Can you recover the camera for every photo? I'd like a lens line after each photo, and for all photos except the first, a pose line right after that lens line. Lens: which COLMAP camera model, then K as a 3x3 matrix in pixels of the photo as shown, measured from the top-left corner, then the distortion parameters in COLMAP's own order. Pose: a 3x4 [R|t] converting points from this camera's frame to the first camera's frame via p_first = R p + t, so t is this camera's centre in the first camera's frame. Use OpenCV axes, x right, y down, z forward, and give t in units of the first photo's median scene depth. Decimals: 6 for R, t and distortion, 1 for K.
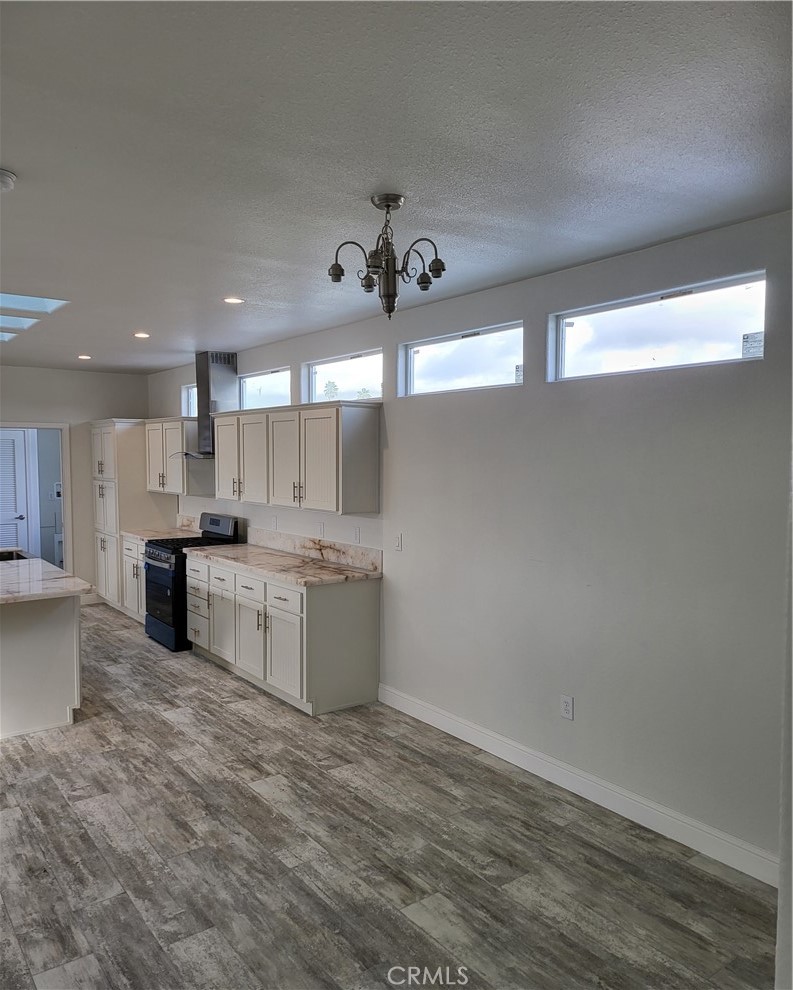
lens RADIAL K [[737.8, 0, 396.6], [0, 737.8, 501.1], [0, 0, 1]] dist [0.068514, -0.065219]
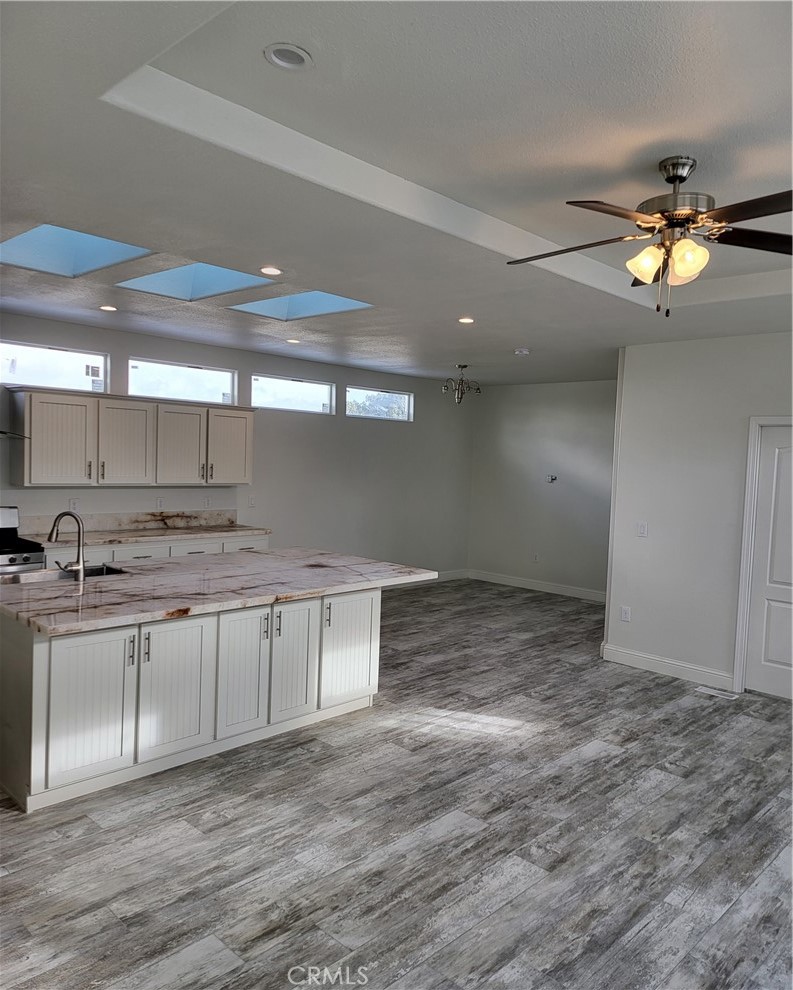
lens RADIAL K [[737.8, 0, 397.8], [0, 737.8, 497.5], [0, 0, 1]] dist [0.068514, -0.065219]
pose [[-0.160932, -0.063949, 0.984892, -1.688257], [0.024759, 0.997323, 0.068802, -0.055149], [-0.986655, 0.035458, -0.158918, 1.020617]]
